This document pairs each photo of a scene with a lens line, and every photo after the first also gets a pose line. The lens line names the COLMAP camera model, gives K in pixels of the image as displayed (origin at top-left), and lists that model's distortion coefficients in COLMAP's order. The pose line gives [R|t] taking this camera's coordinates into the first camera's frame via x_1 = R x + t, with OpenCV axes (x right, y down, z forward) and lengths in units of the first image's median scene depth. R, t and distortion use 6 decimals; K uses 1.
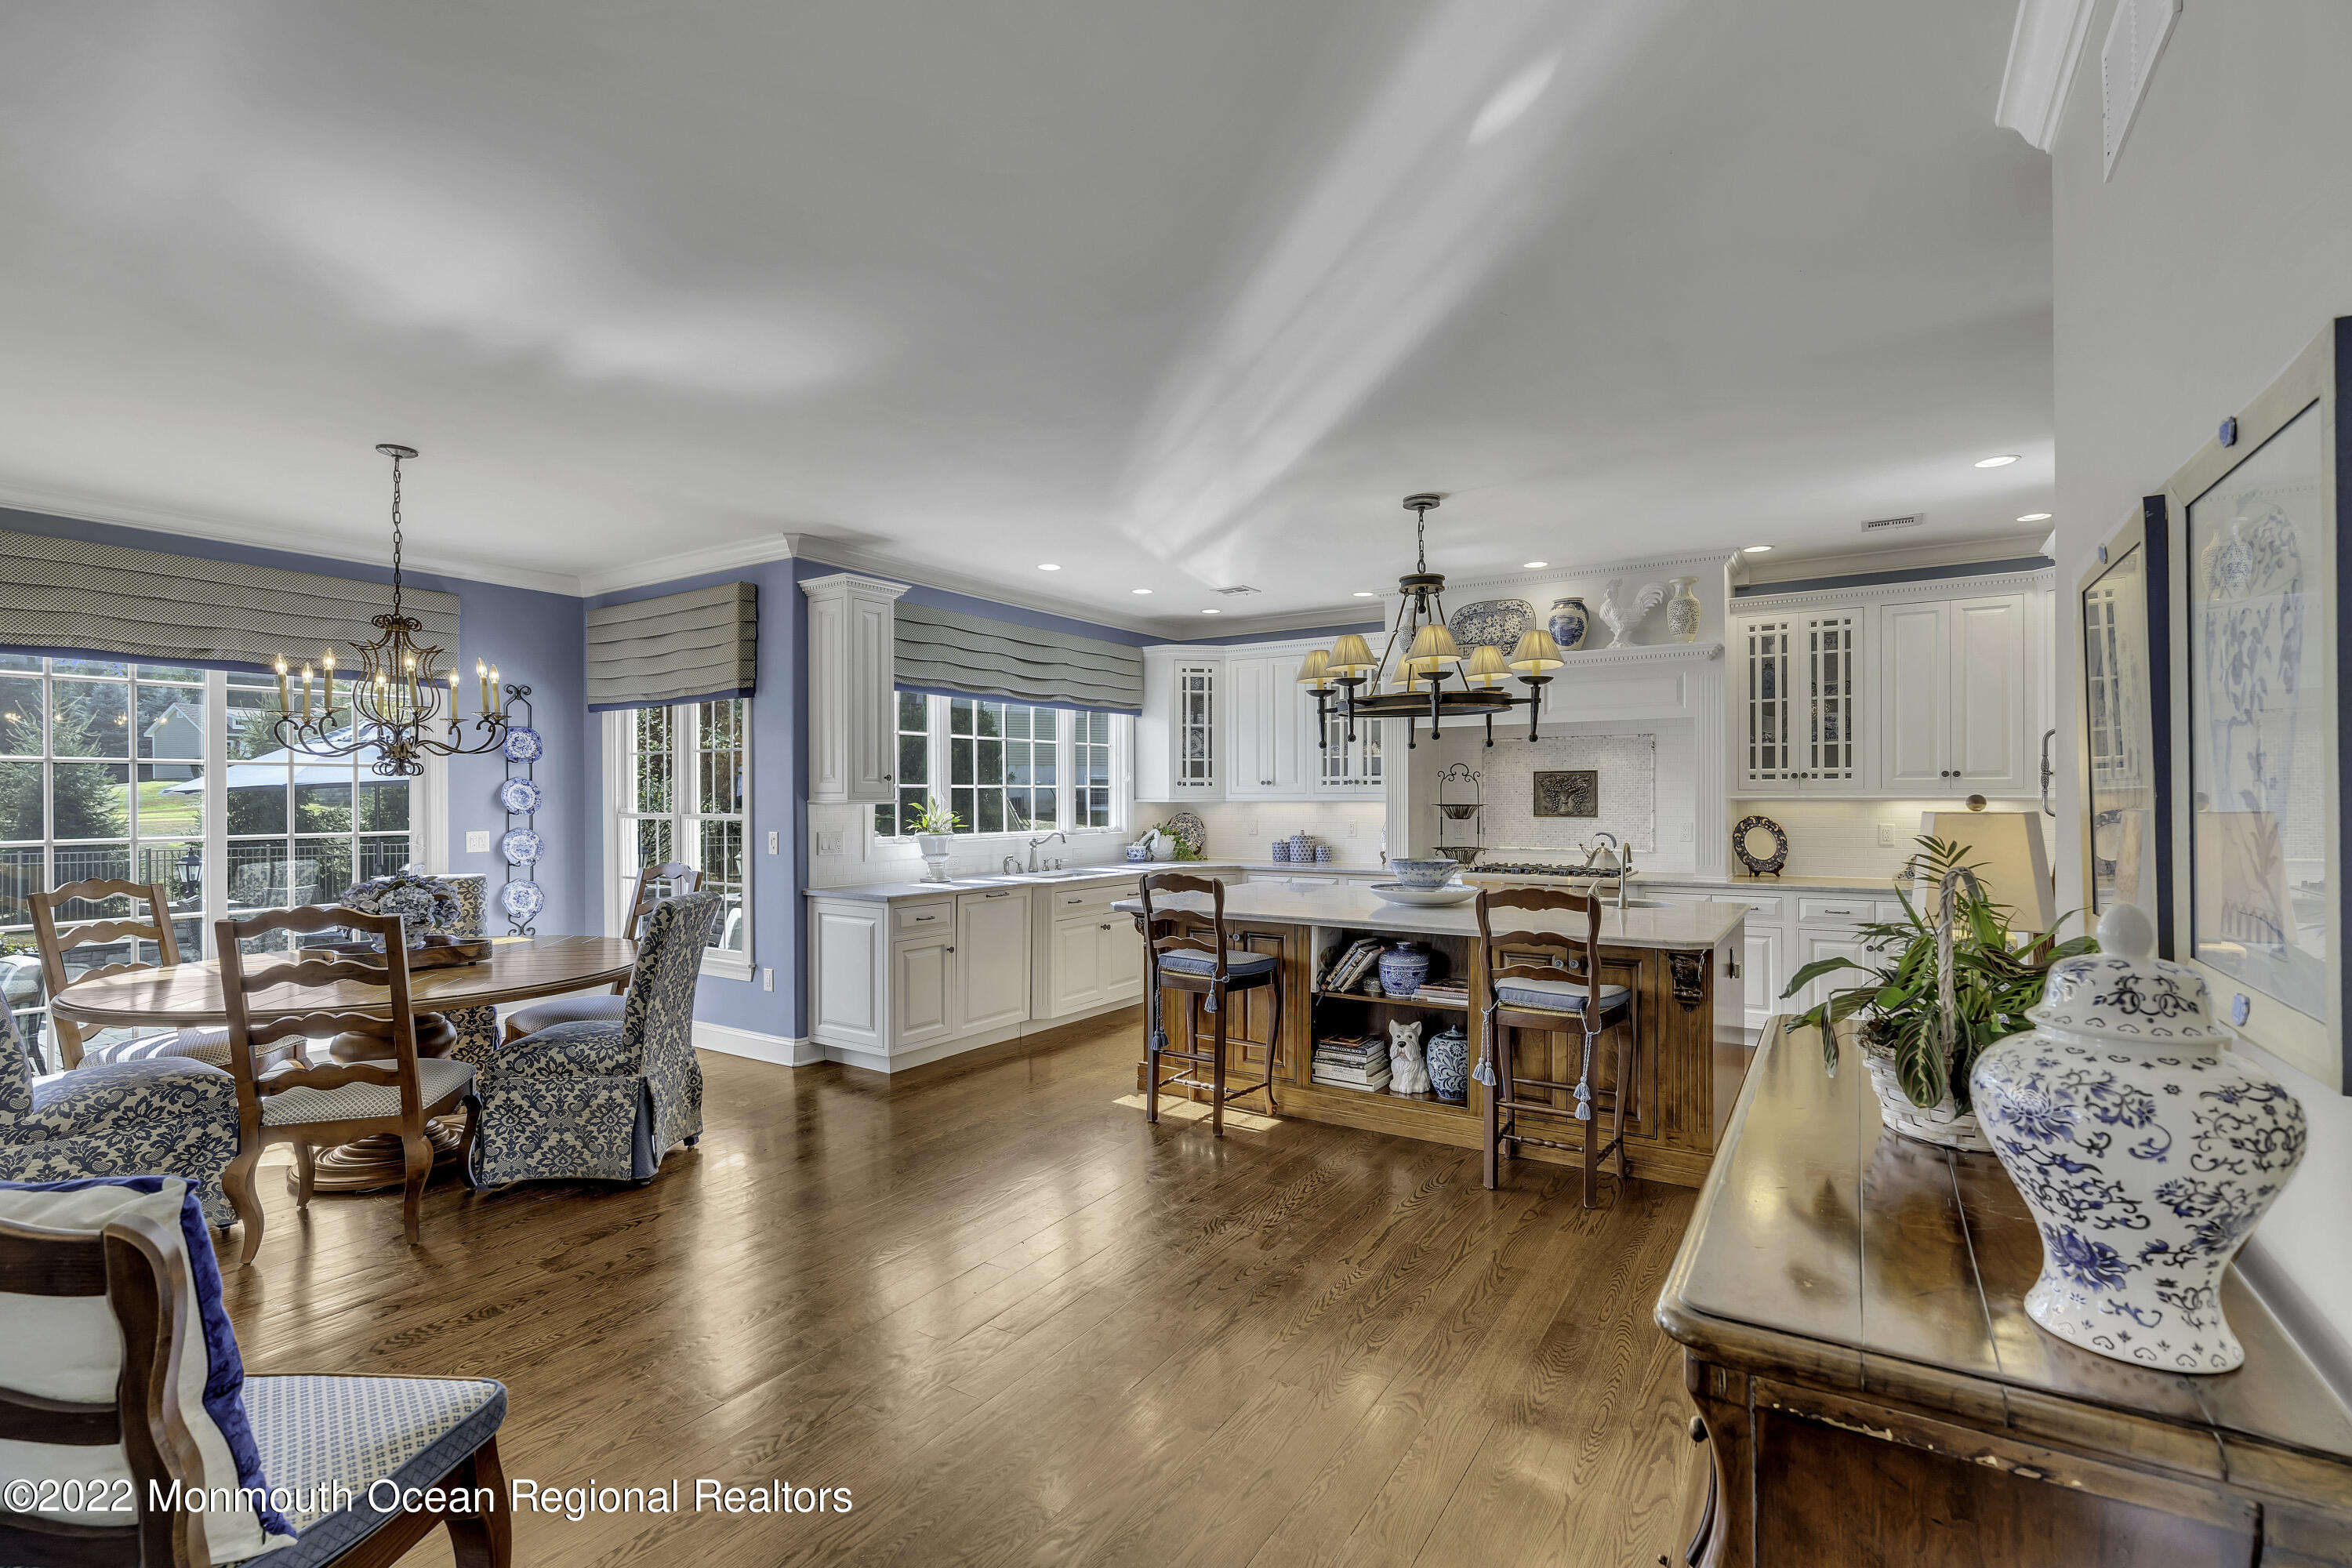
lens RADIAL K [[1055.8, 0, 1168.9], [0, 1055.8, 797.7], [0, 0, 1]] dist [-0.009257, 0.004462]
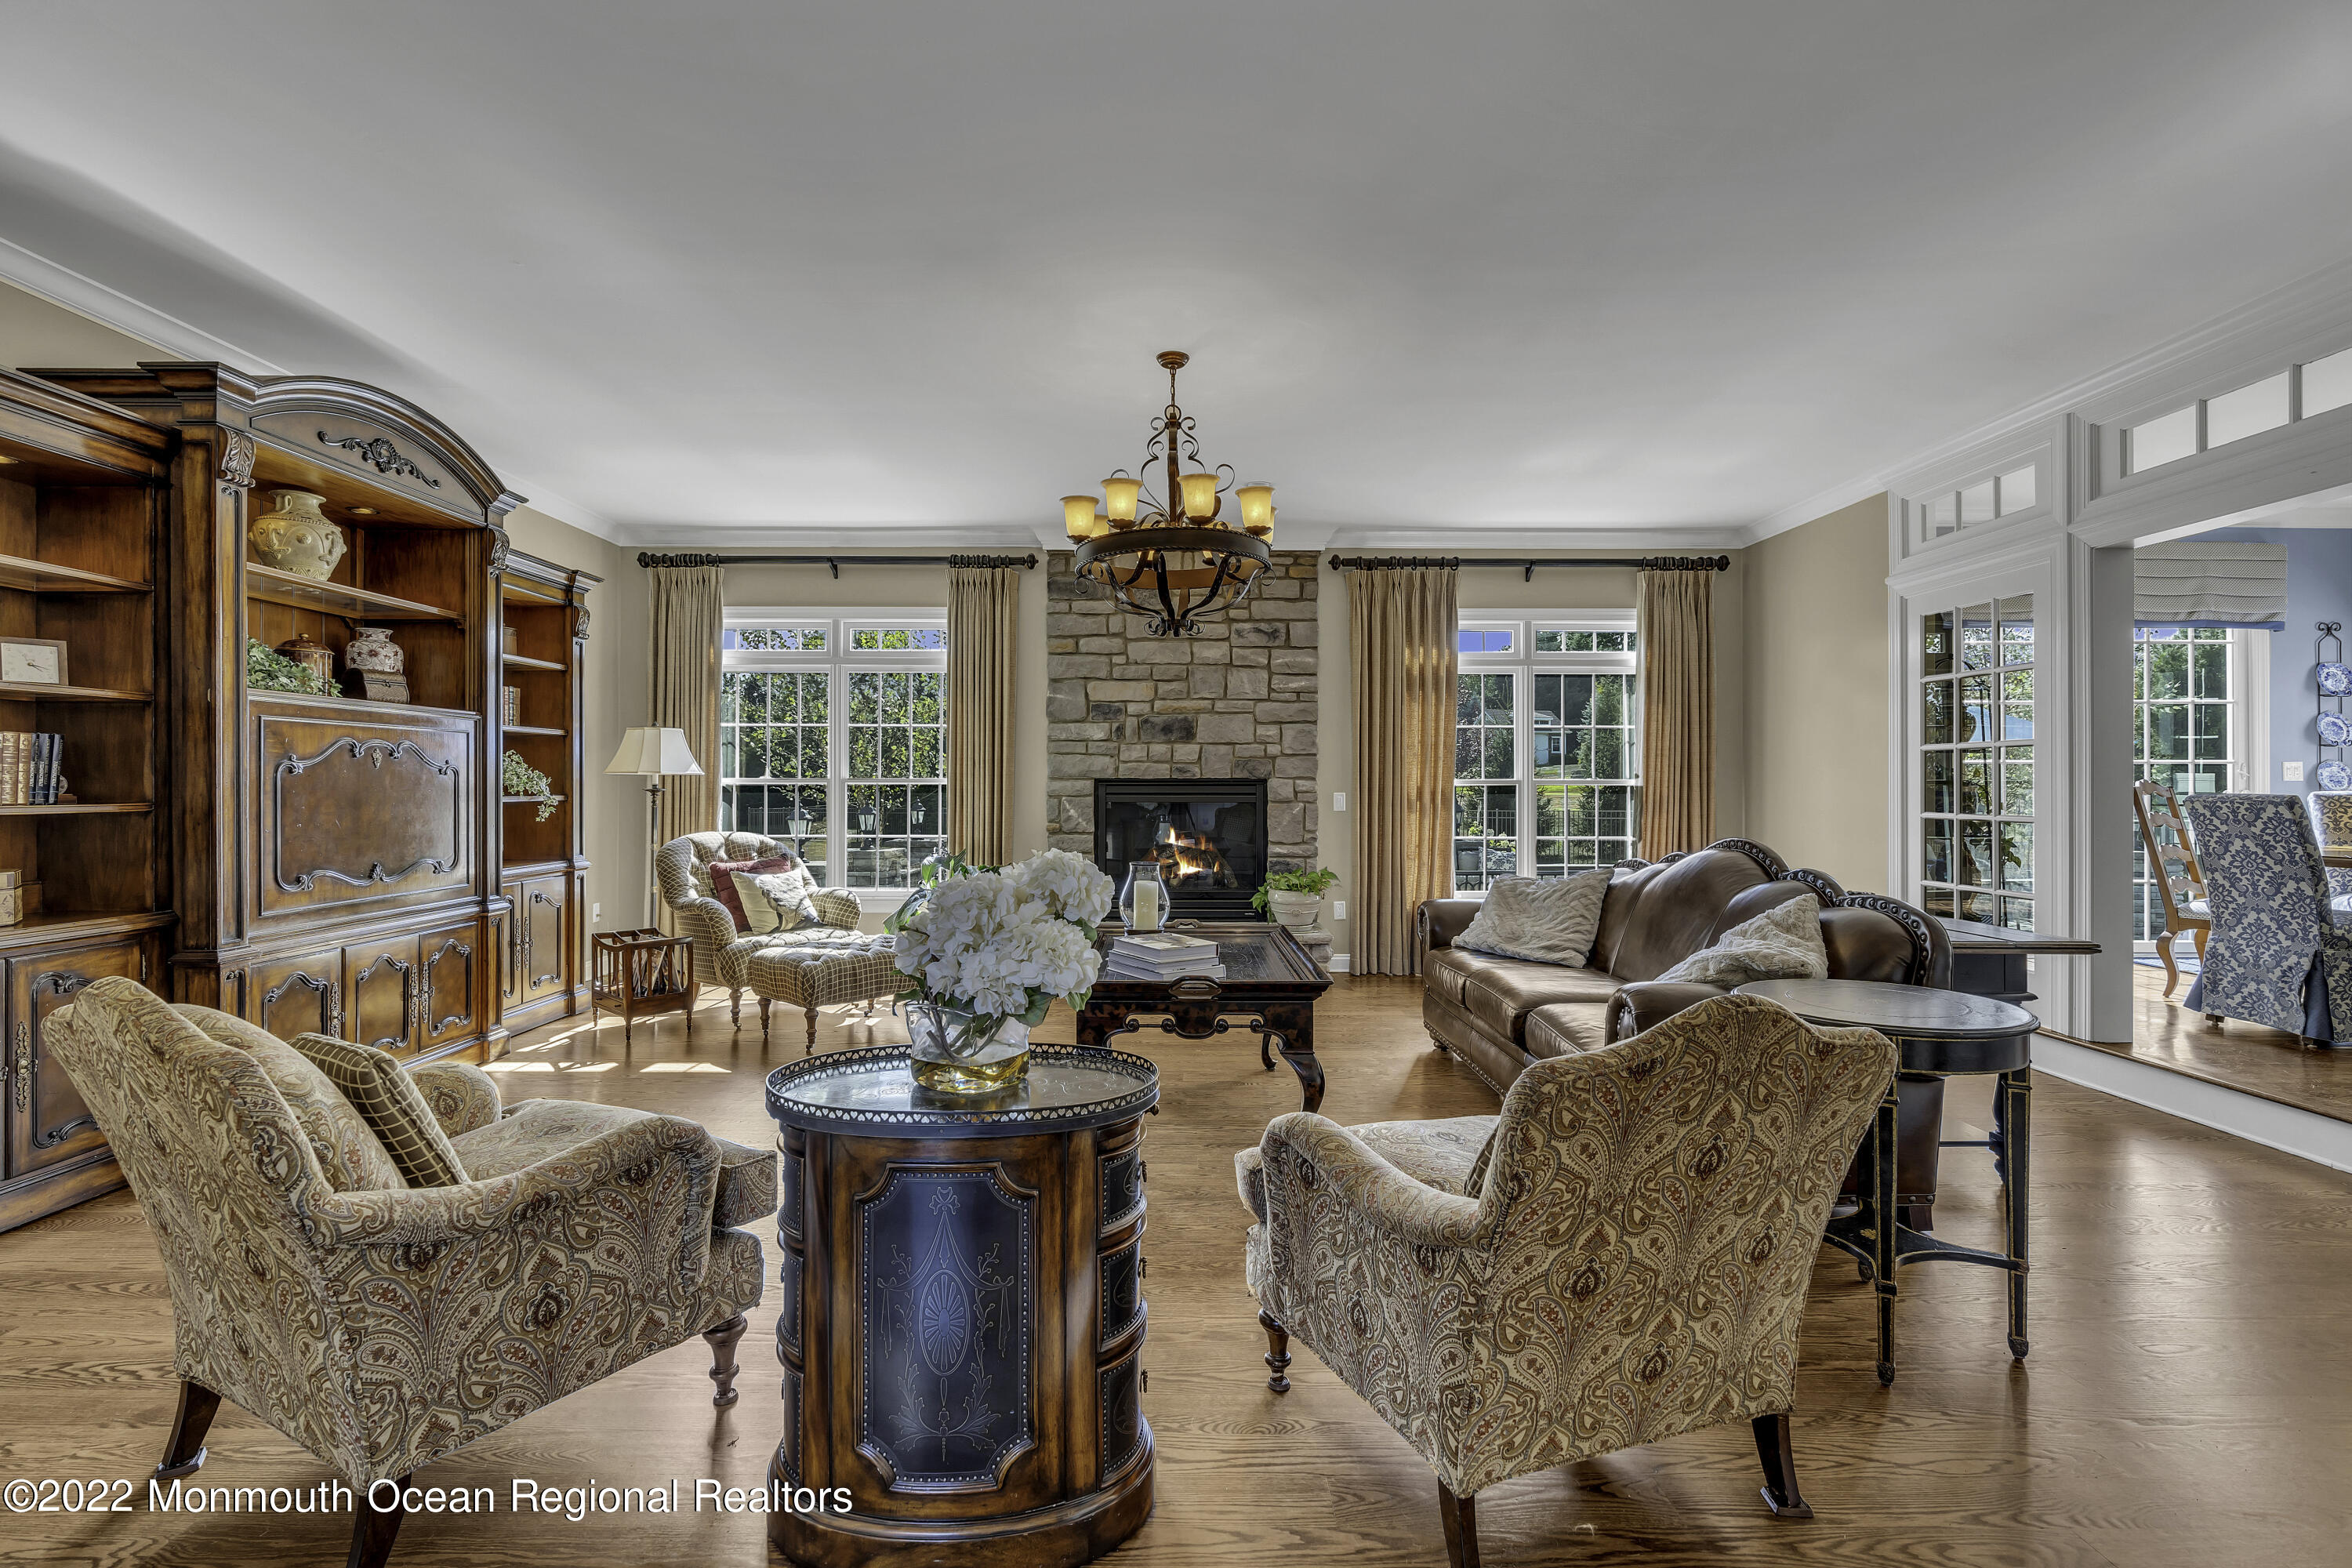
lens RADIAL K [[1055.8, 0, 1171.4], [0, 1055.8, 772.3], [0, 0, 1]] dist [-0.009257, 0.004462]
pose [[0.555474, -0.008044, -0.831495, -0.415970], [-0.004399, 0.999911, -0.012612, 0.063292], [0.831522, 0.010664, 0.555389, -0.563098]]
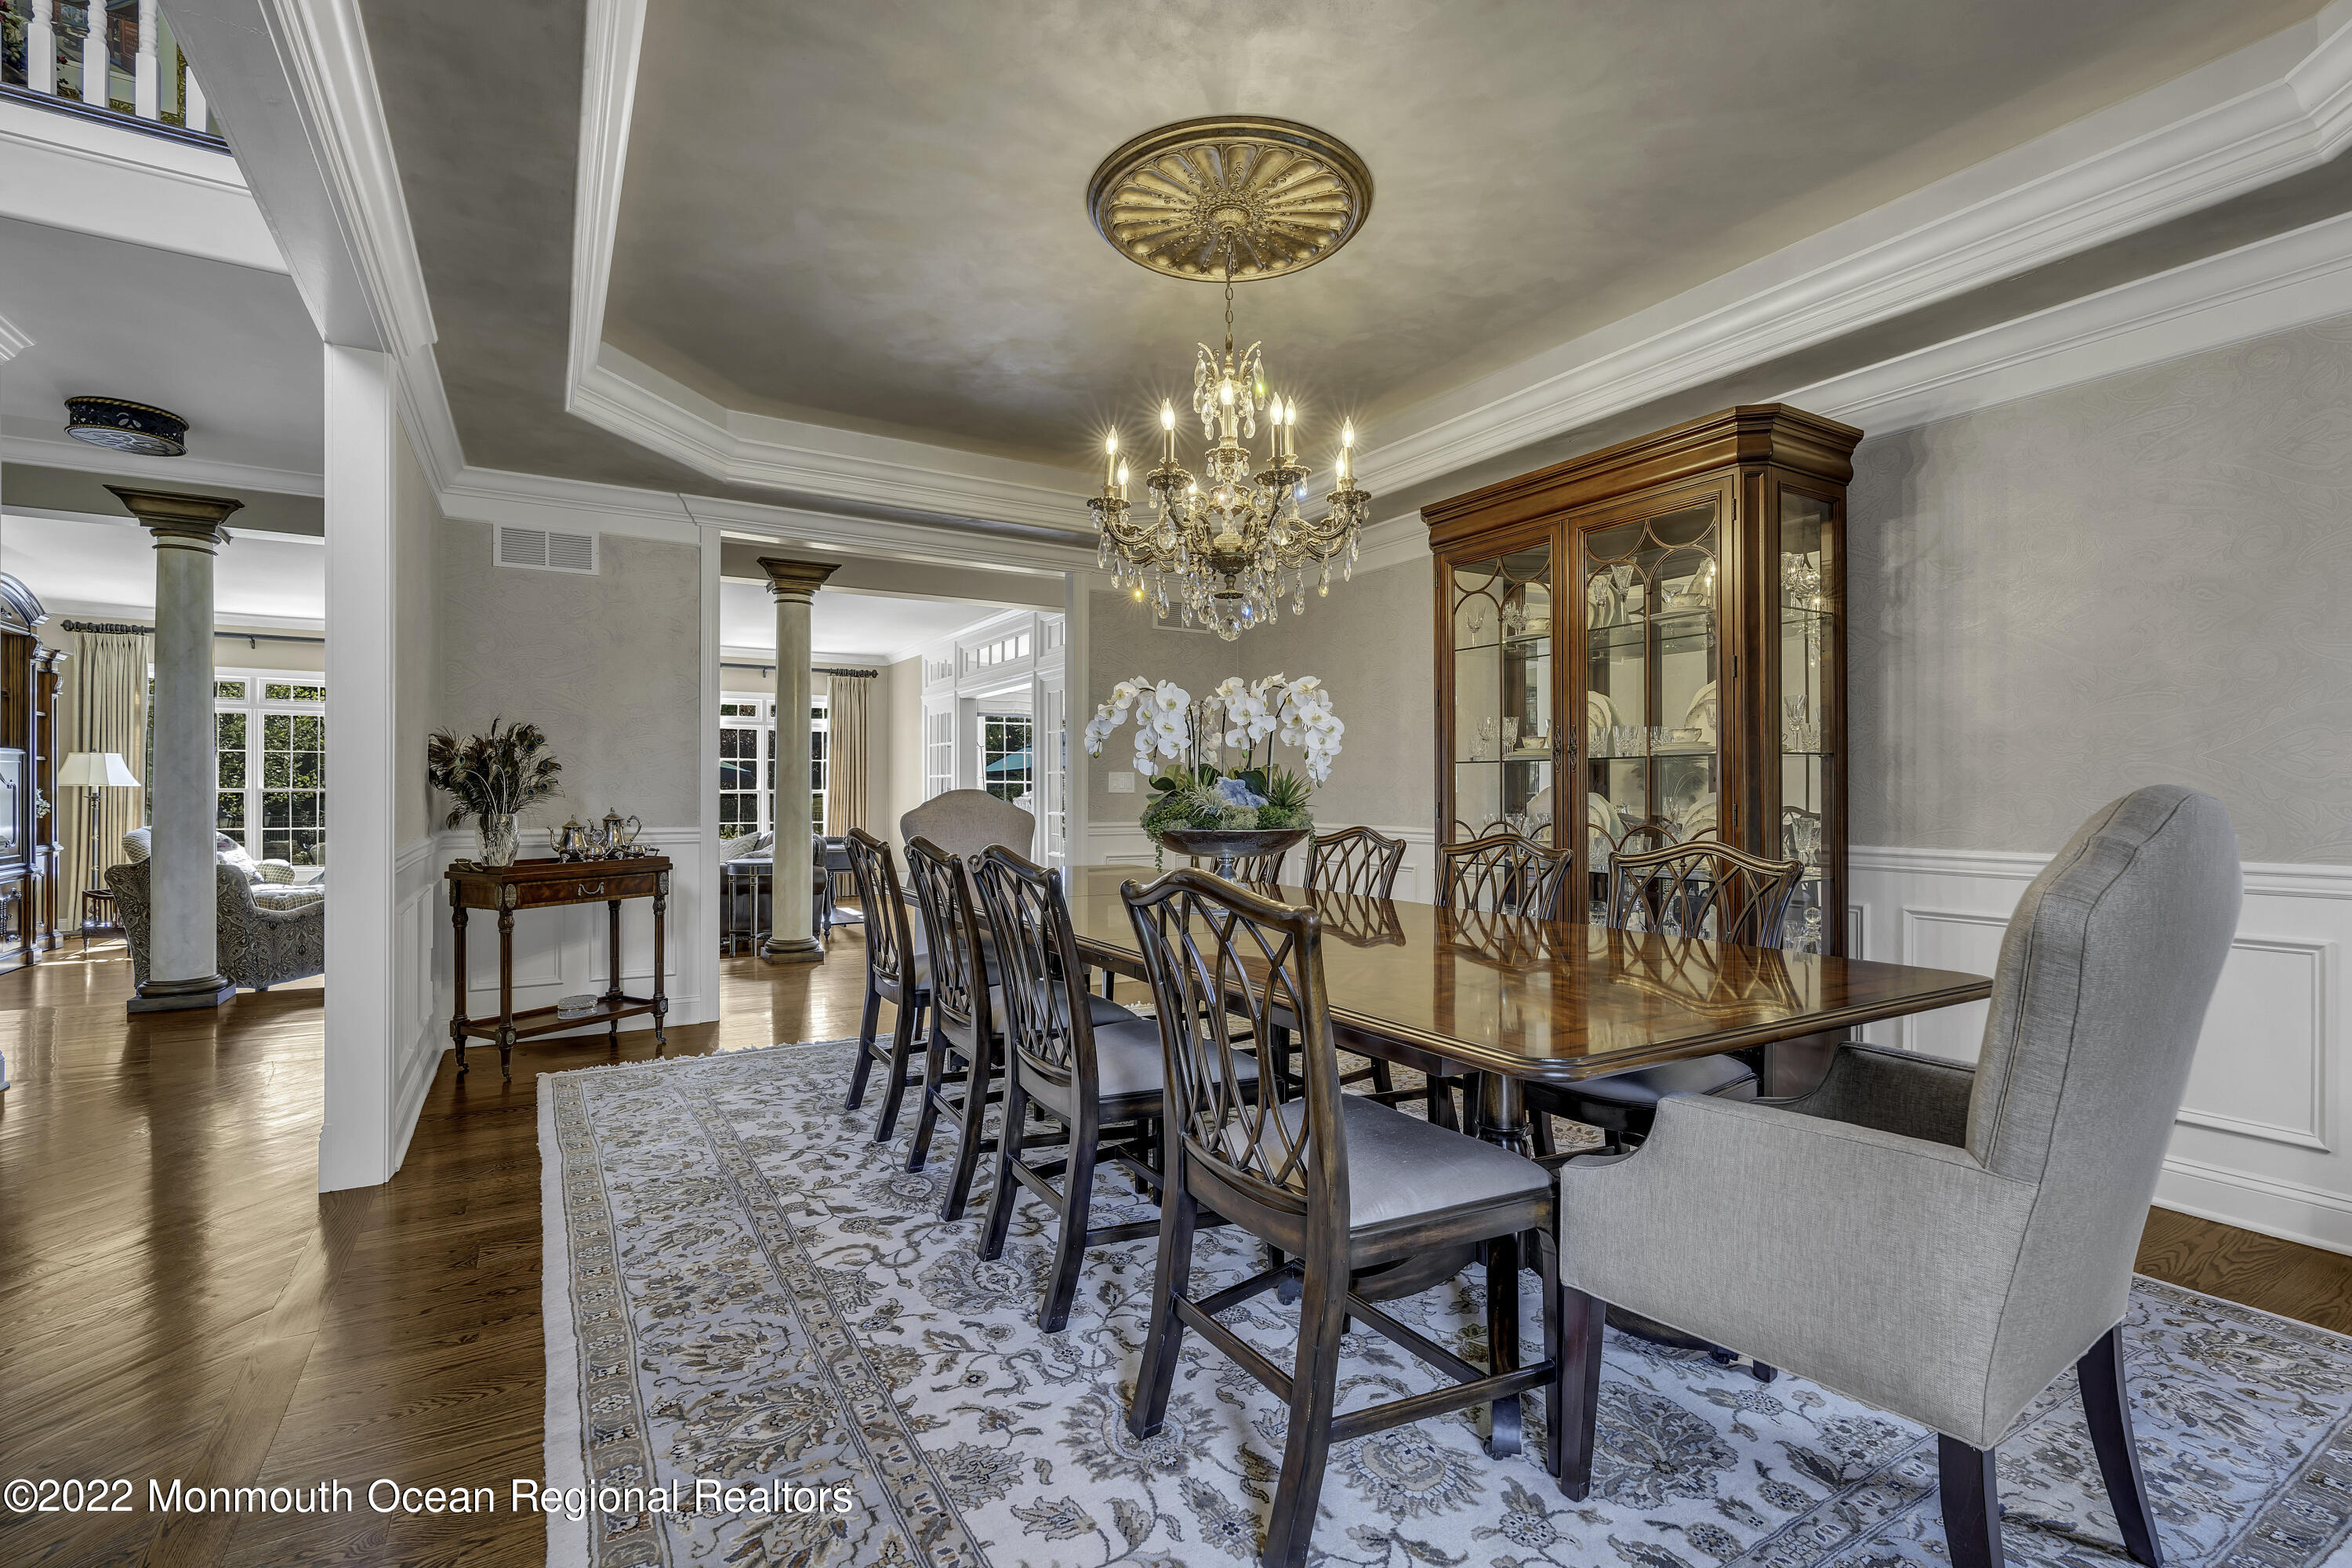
lens RADIAL K [[1055.8, 0, 1171.5], [0, 1055.8, 794.3], [0, 0, 1]] dist [-0.009257, 0.004462]
pose [[0.901565, 0.005973, -0.432601, 0.480577], [-0.005000, 0.999982, 0.003385, 0.051623], [0.432614, -0.000889, 0.901579, -1.124793]]
